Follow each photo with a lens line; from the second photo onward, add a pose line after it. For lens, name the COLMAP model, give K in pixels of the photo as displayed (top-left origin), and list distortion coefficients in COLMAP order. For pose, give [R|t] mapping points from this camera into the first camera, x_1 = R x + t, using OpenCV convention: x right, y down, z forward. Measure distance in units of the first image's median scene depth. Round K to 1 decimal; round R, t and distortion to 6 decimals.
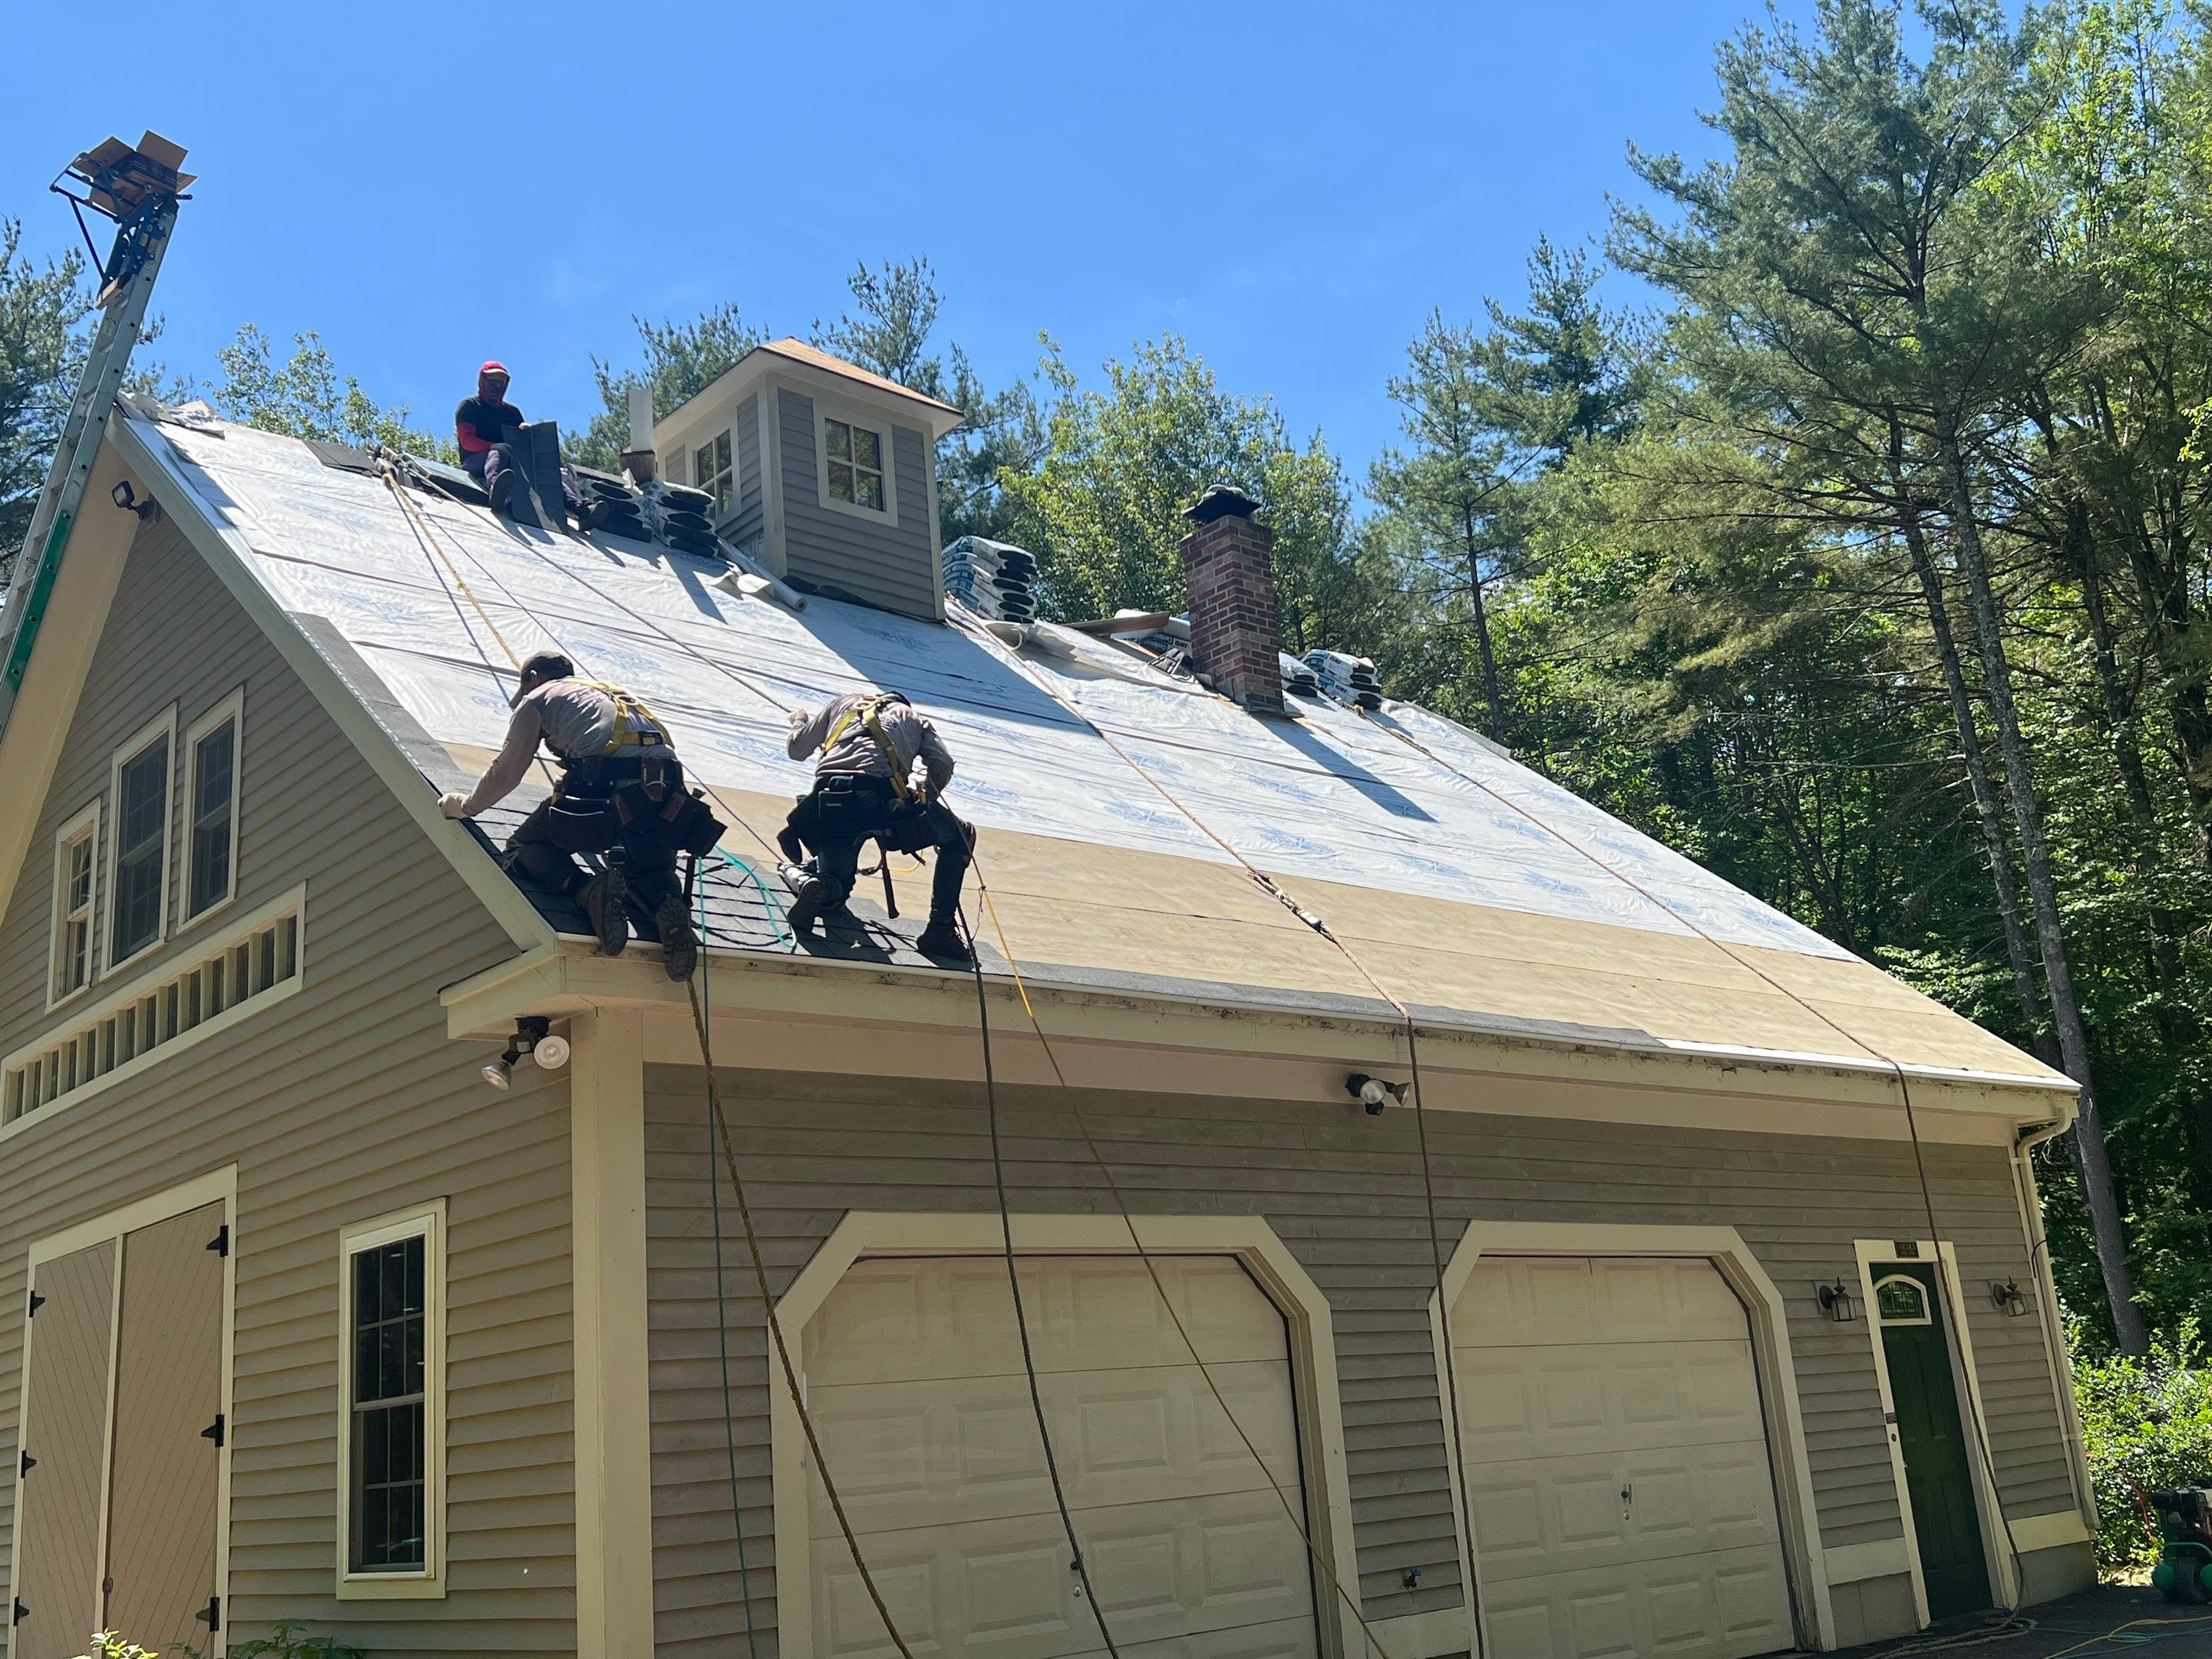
lens RADIAL K [[2233.5, 0, 1116.3], [0, 2233.5, 825.0], [0, 0, 1]] dist [0.115384, -0.291257]
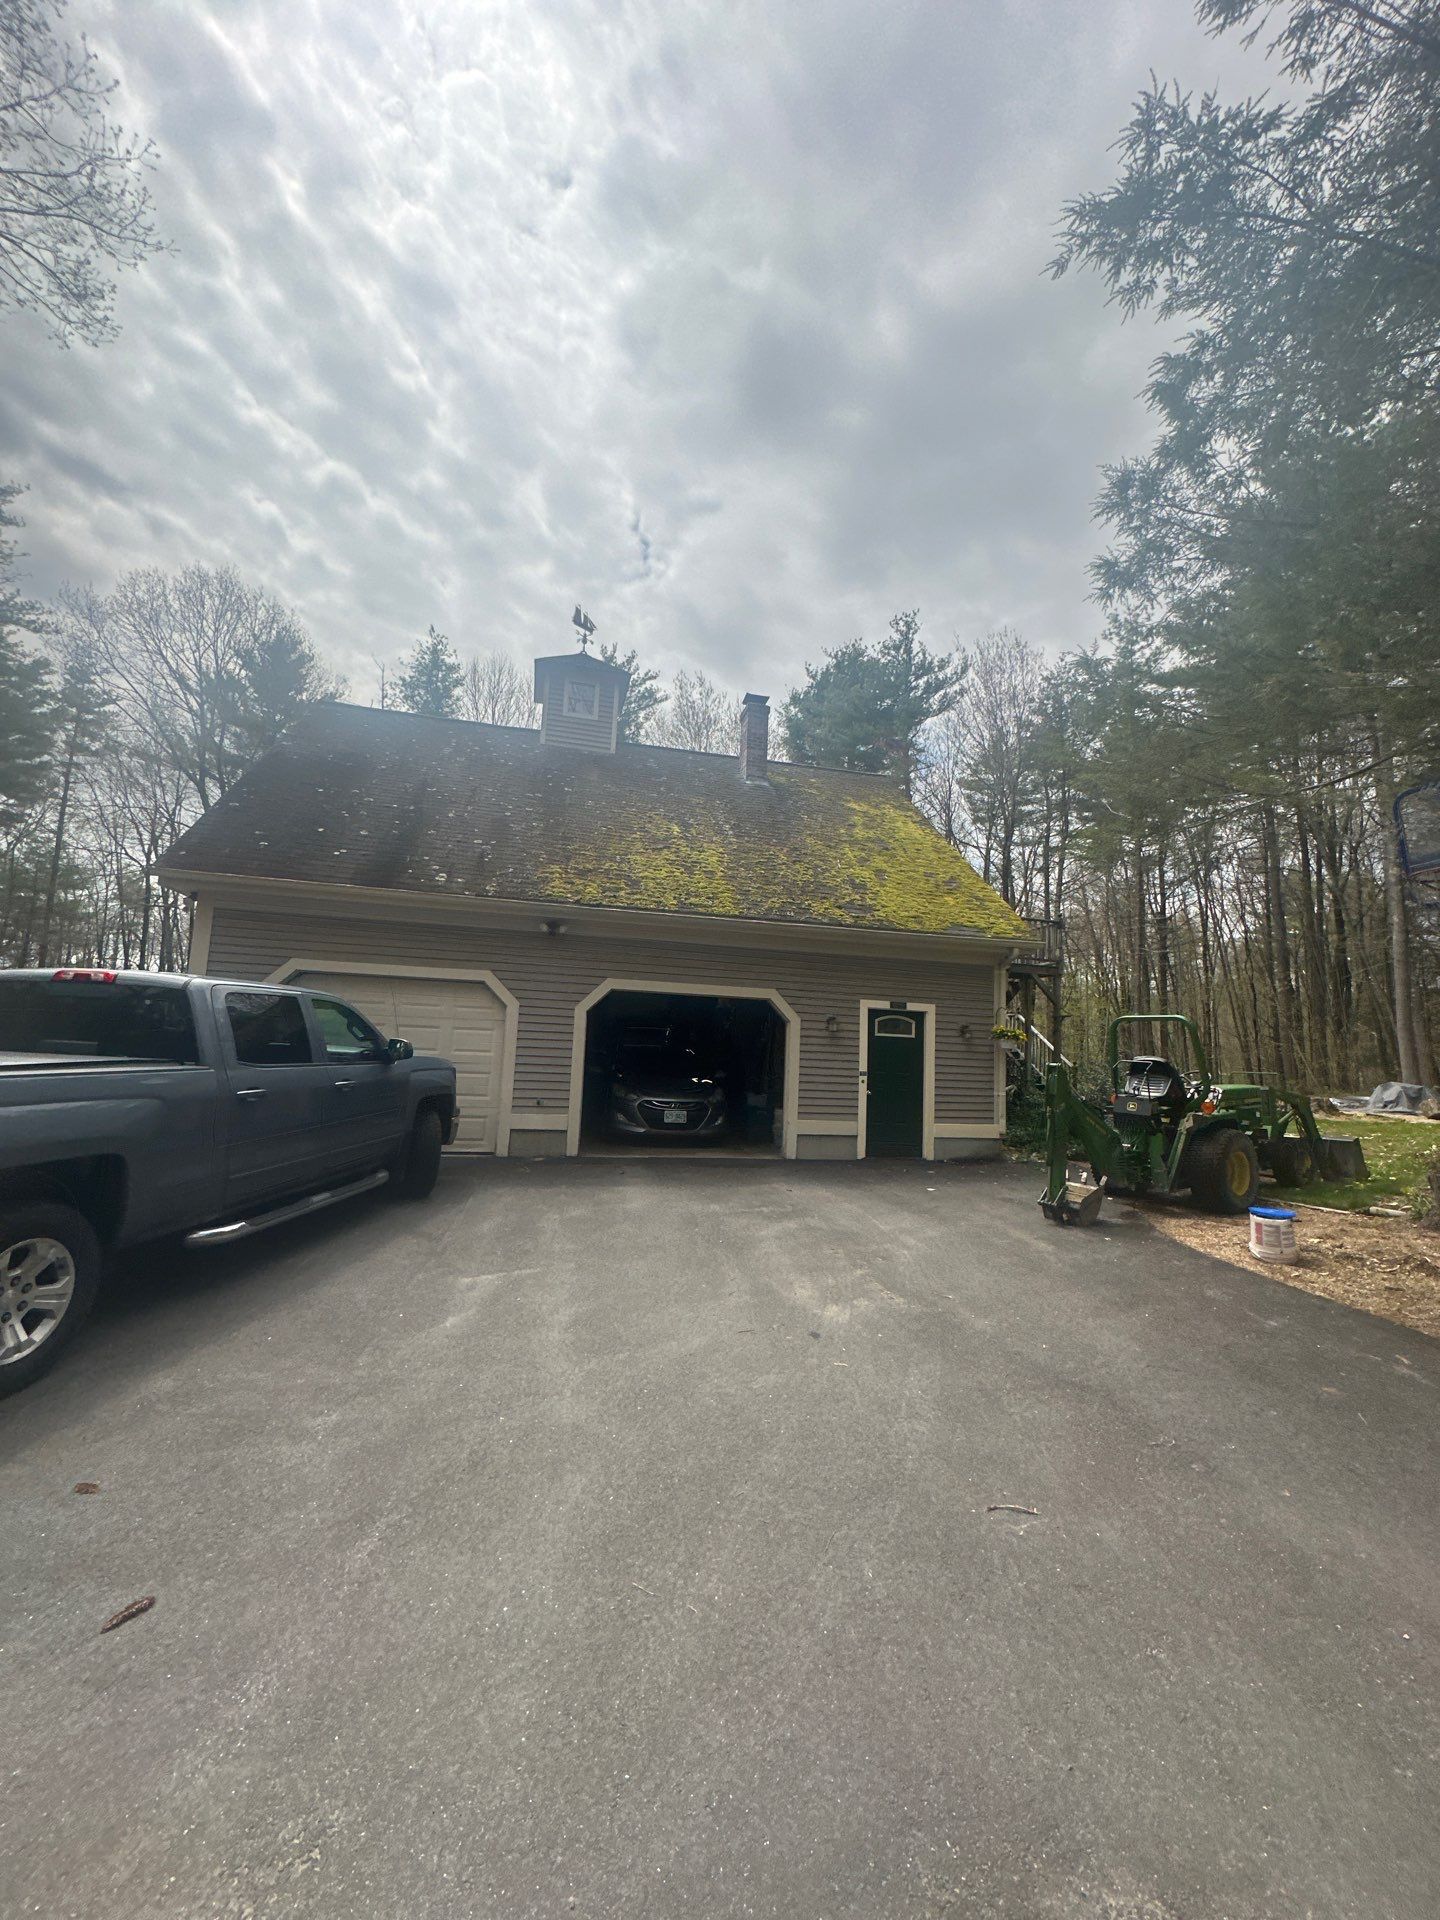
lens RADIAL K [[773.4, 0, 720.0], [0, 773.4, 960.0], [0, 0, 1]] dist [-0.000520, -0.000006]
pose [[0.871687, 0.055382, -0.486923, 0.522381], [0.023418, 0.987751, 0.154269, 0.014697], [0.489503, -0.145877, 0.859713, 0.216078]]
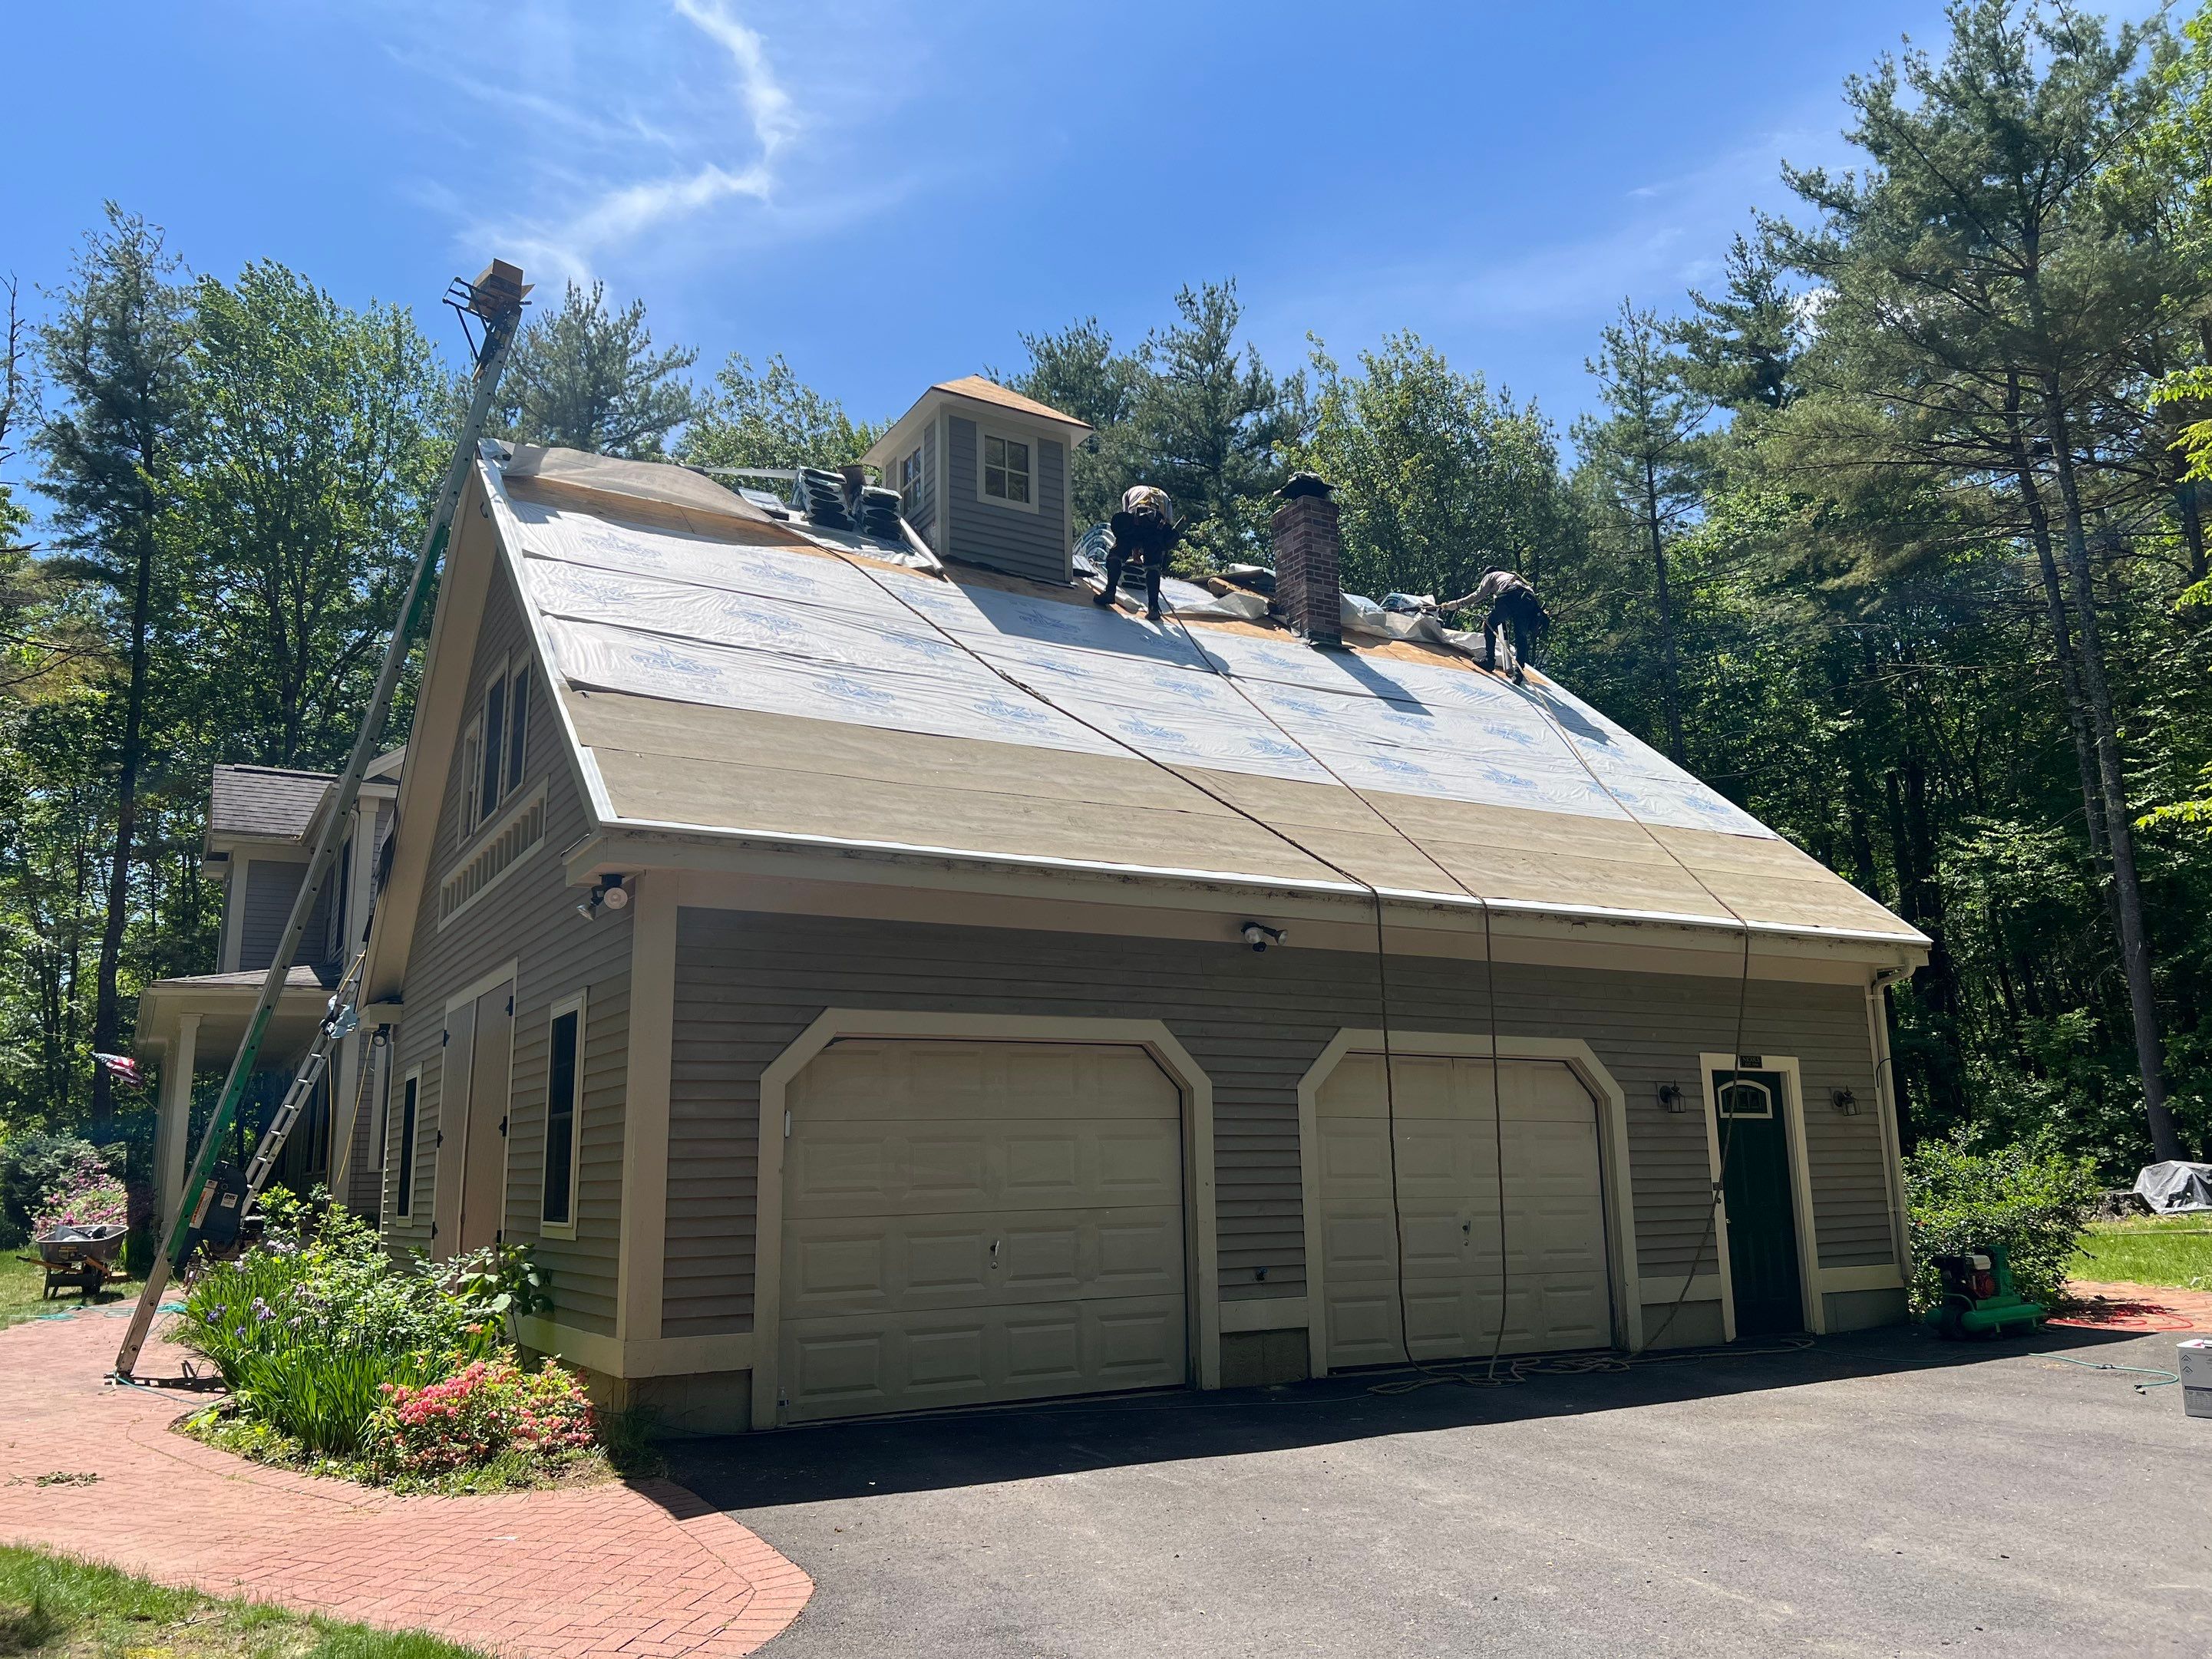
lens RADIAL K [[1693.5, 0, 1111.8], [0, 1693.5, 826.7], [0, 0, 1]] dist [0.036757, -0.035713]
pose [[0.978758, 0.020564, -0.203986, 0.169277], [-0.005161, 0.997113, 0.075758, -0.019671], [0.204955, -0.073096, 0.976038, -0.031625]]
